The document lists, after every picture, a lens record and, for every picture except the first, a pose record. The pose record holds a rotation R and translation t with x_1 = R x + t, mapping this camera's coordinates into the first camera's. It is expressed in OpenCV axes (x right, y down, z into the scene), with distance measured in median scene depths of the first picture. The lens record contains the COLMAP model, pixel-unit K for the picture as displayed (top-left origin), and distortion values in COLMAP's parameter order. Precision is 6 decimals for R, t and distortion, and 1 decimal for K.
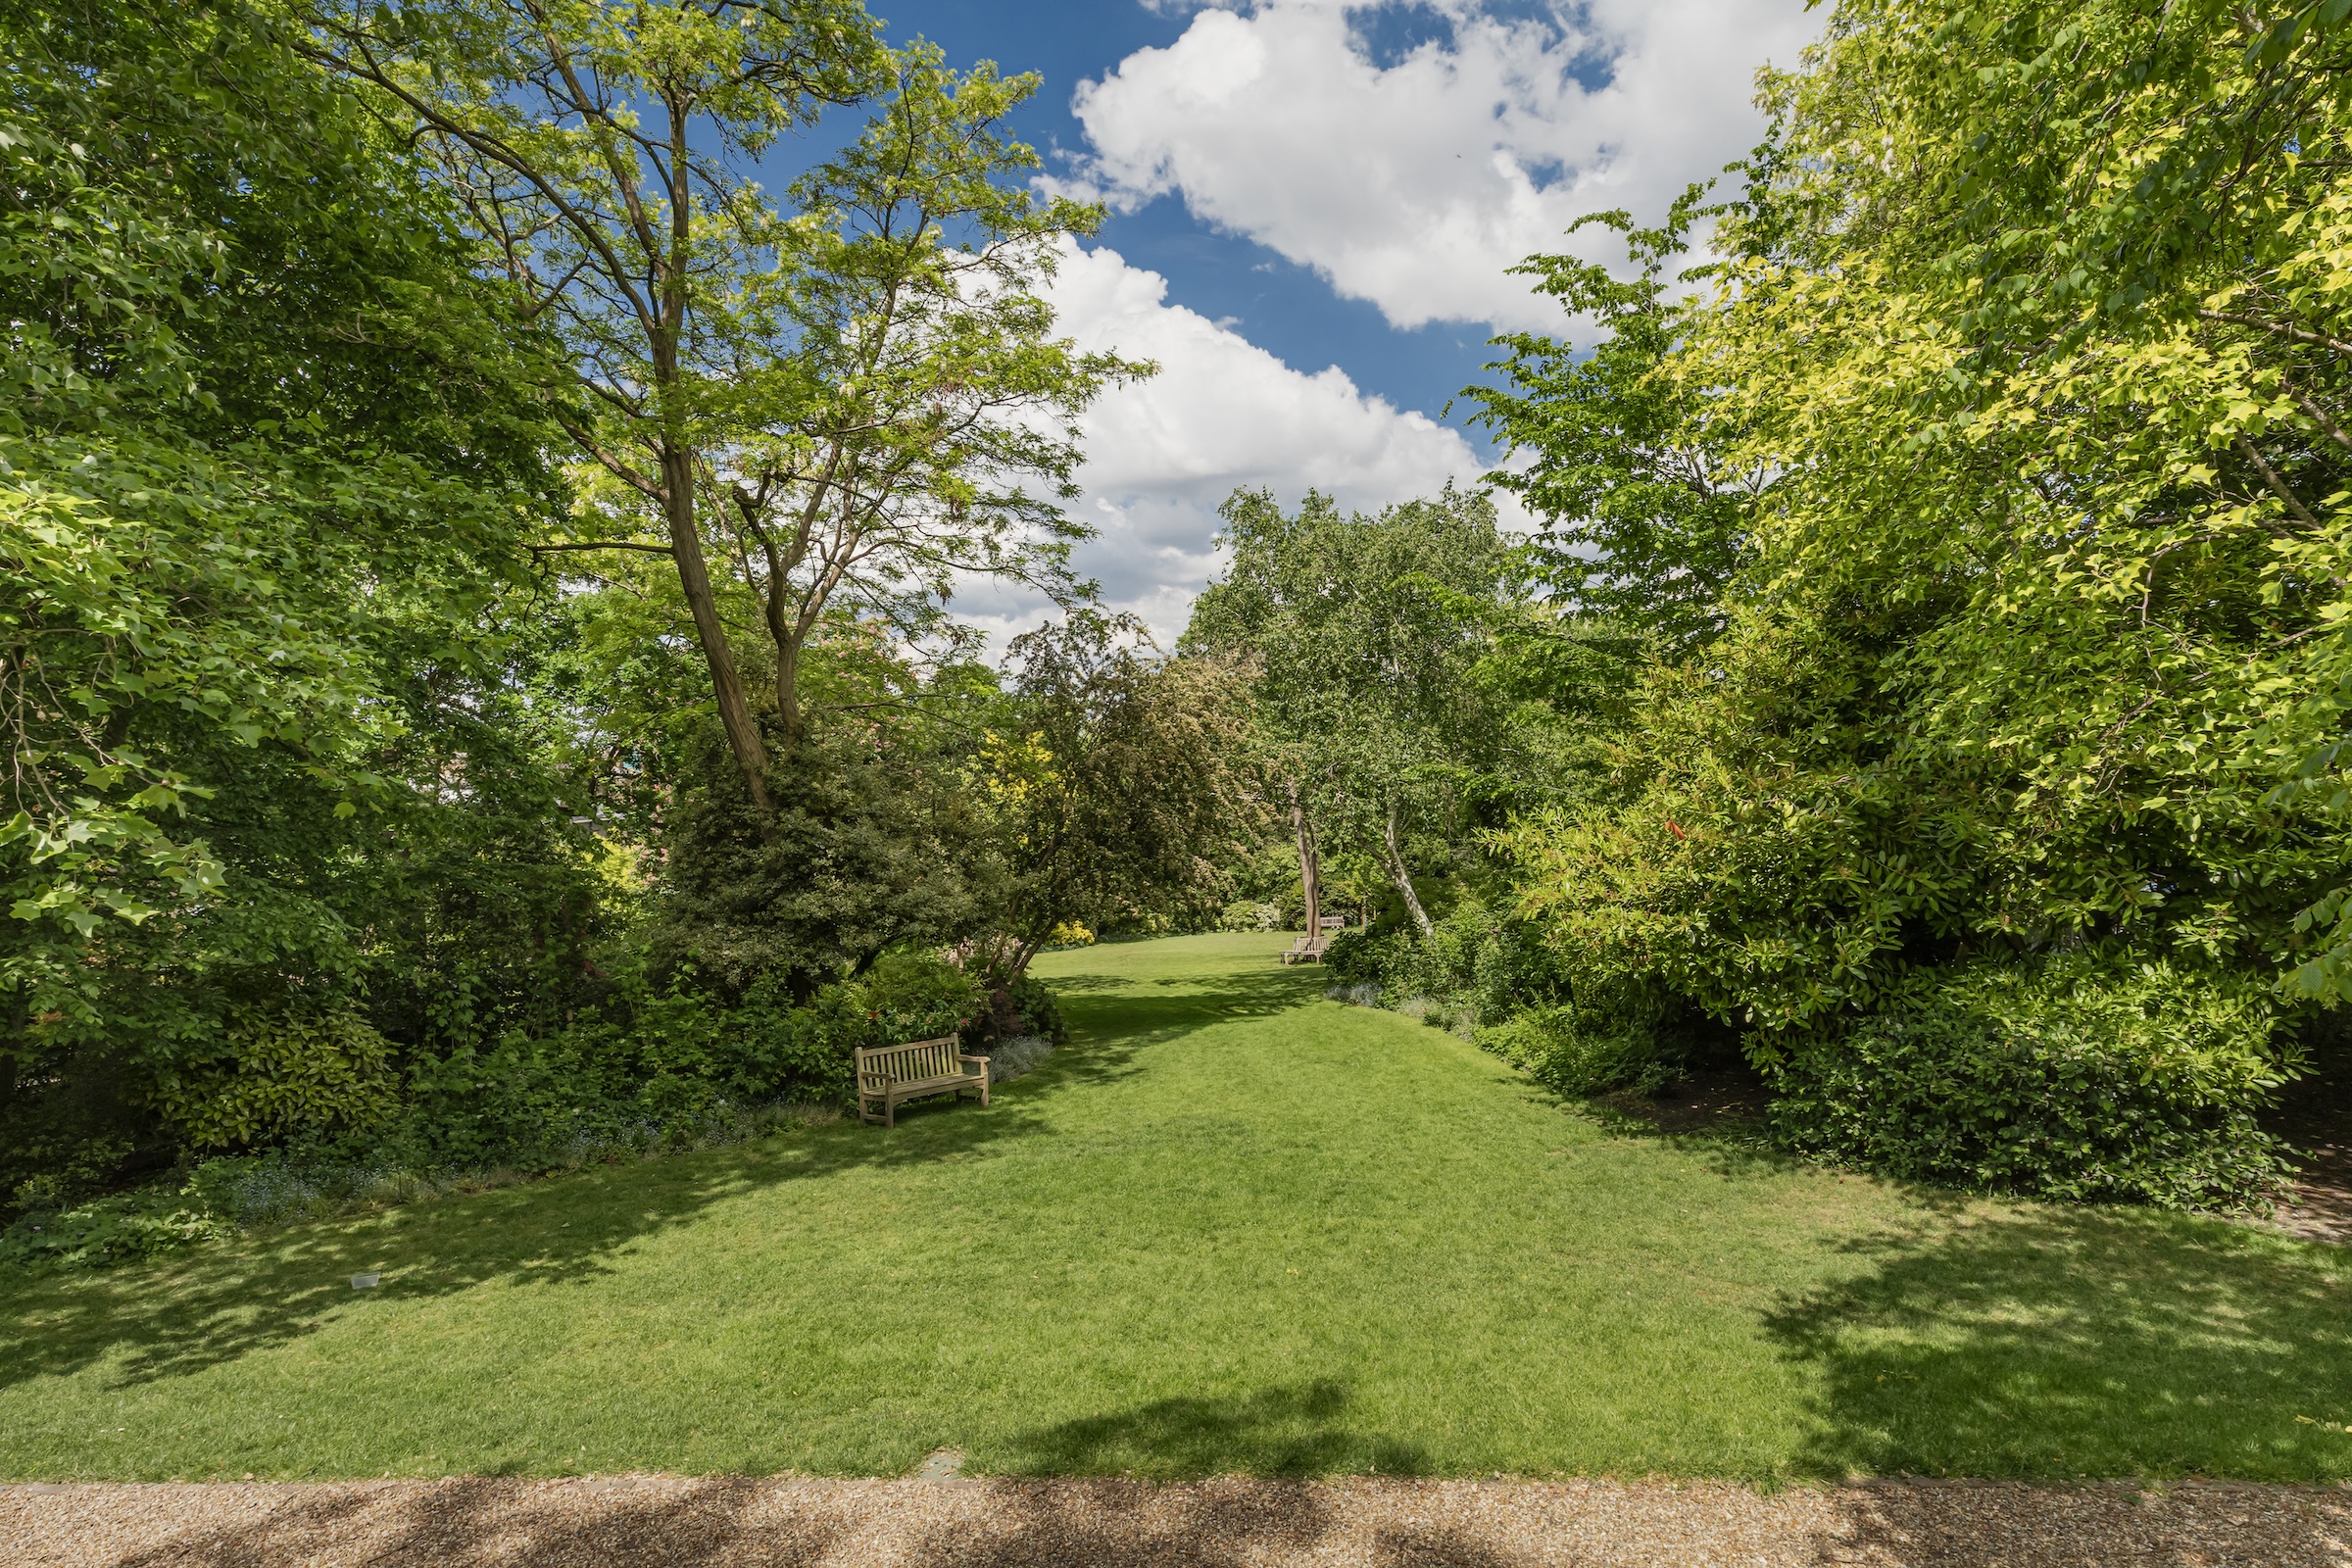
lens RADIAL K [[1254.2, 0, 1176.8], [0, 1254.2, 796.2], [0, 0, 1]] dist [0.005509, 0.000944]
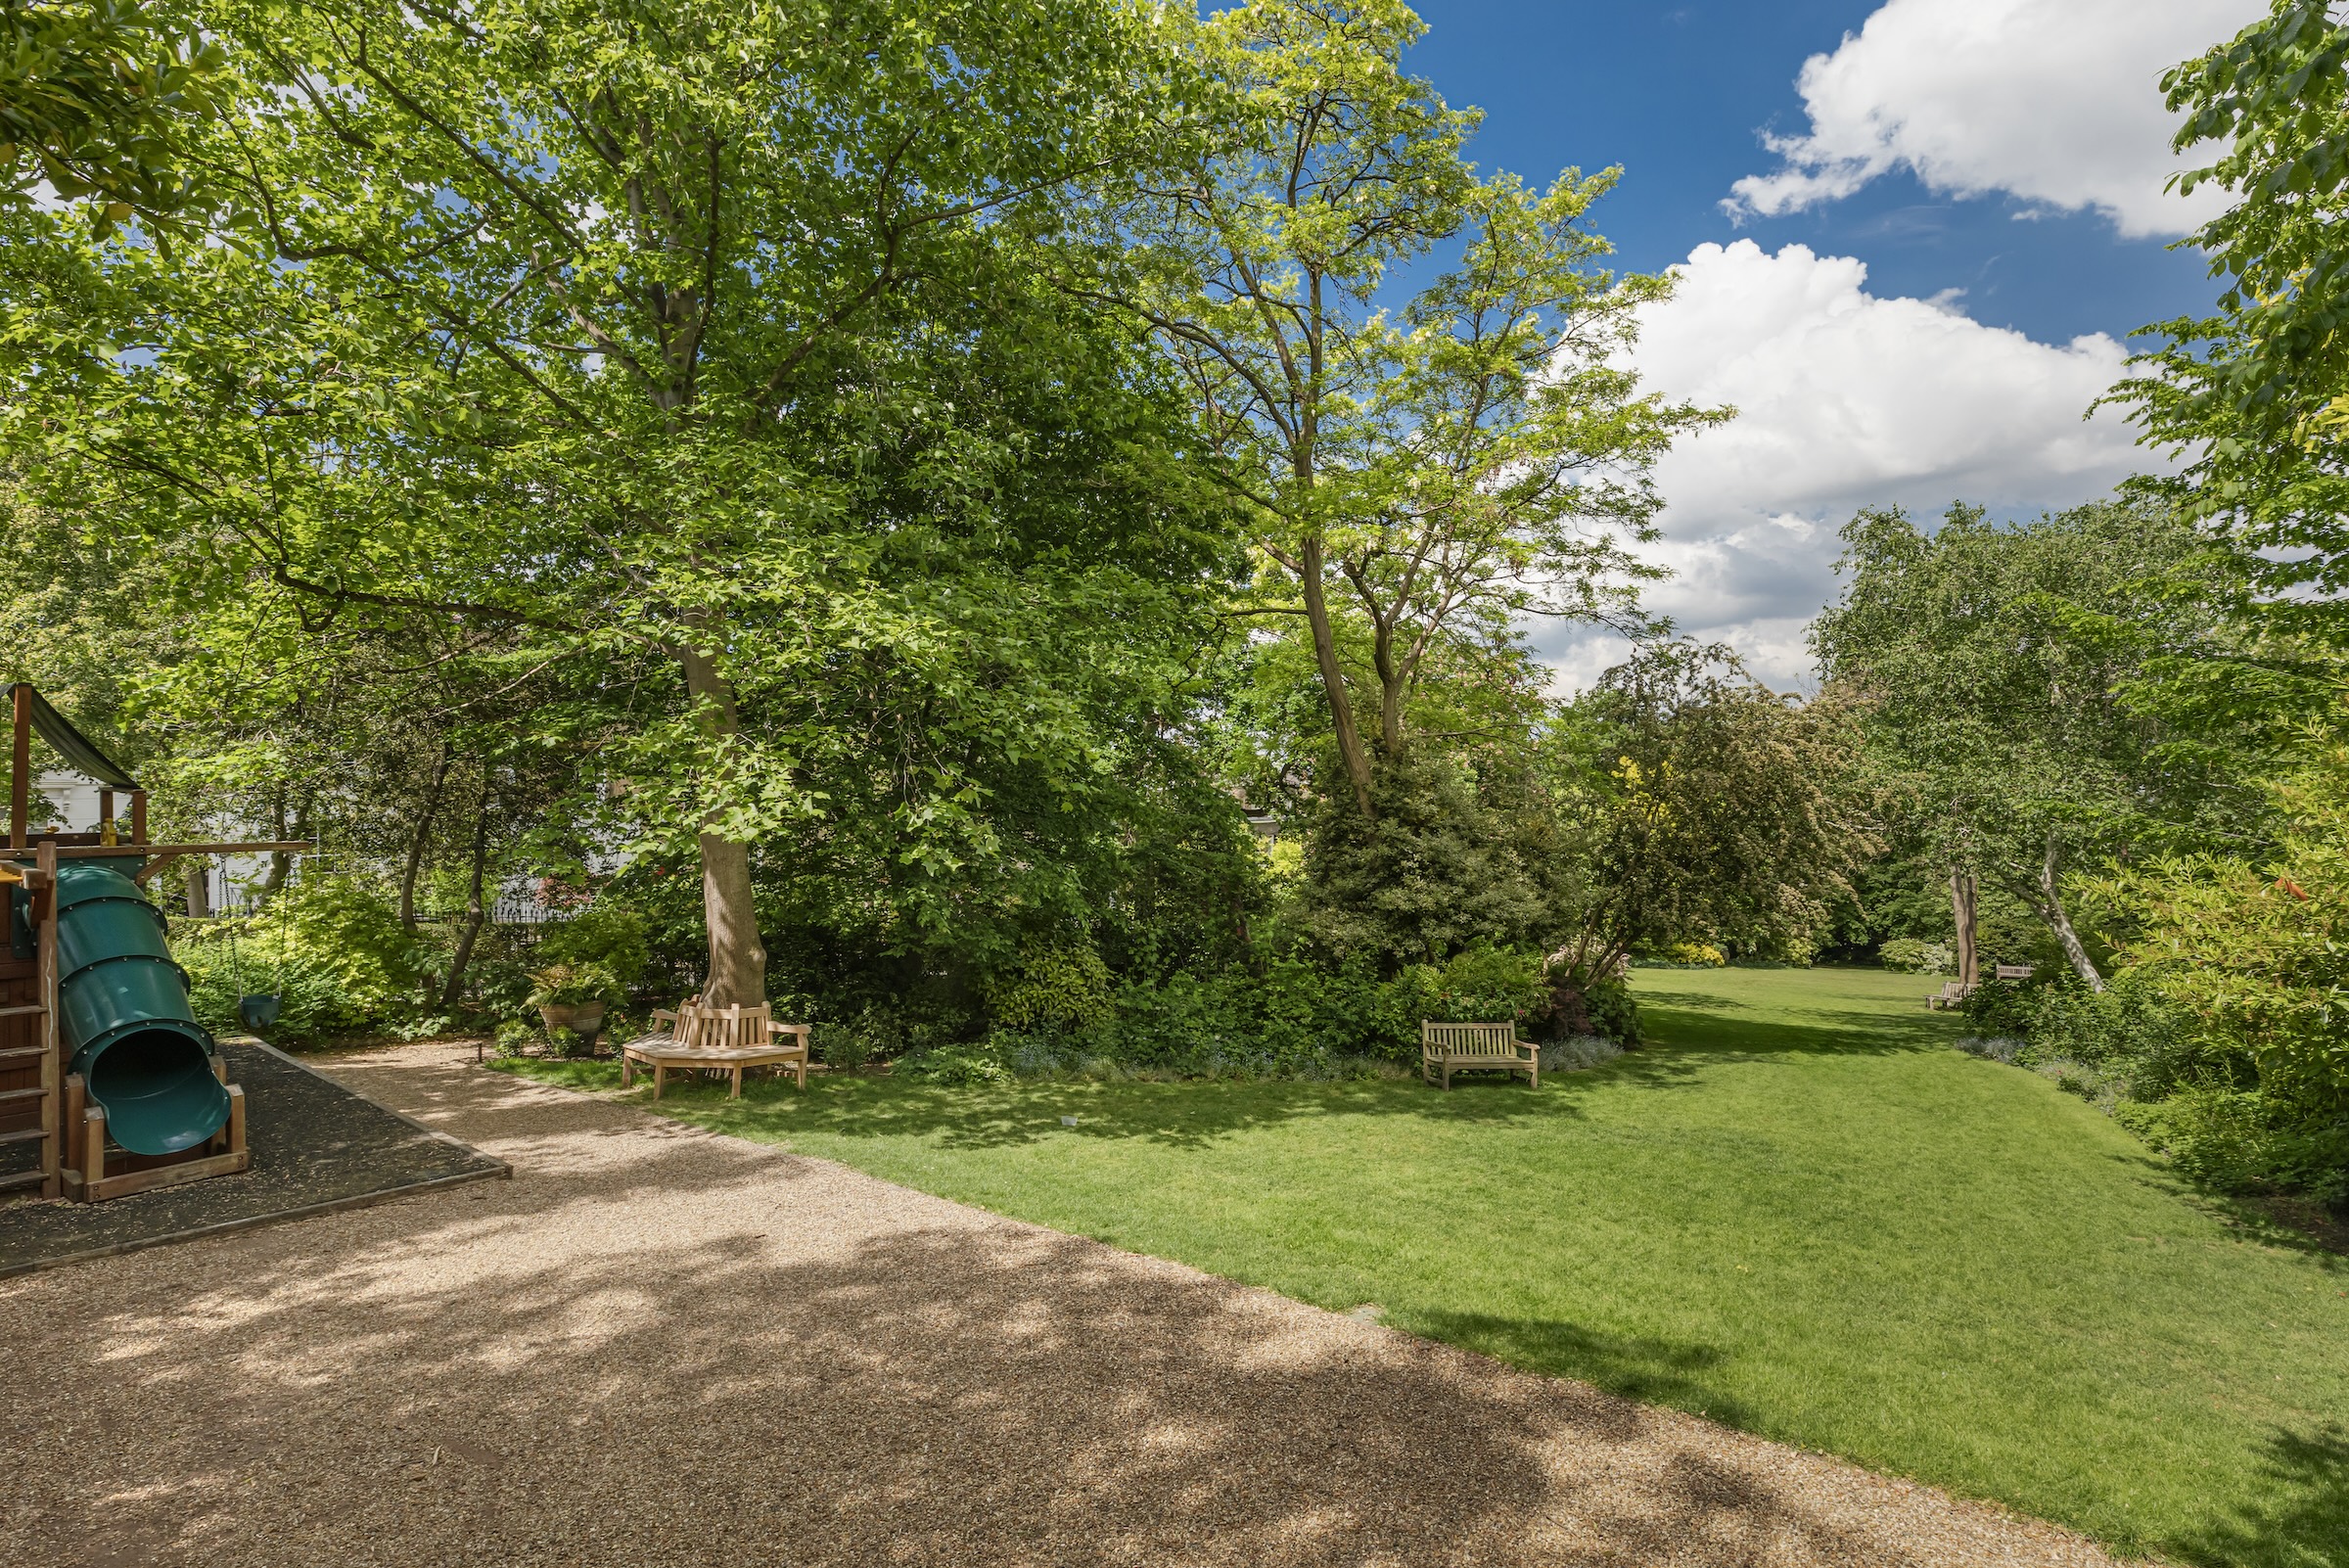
lens RADIAL K [[1252.6, 0, 1175.3], [0, 1252.6, 796.2], [0, 0, 1]] dist [0.005509, 0.000944]
pose [[0.829302, 0.033919, -0.557771, 0.201724], [-0.038065, 0.999267, 0.004173, -0.009238], [0.557503, 0.017771, 0.829985, -0.127196]]
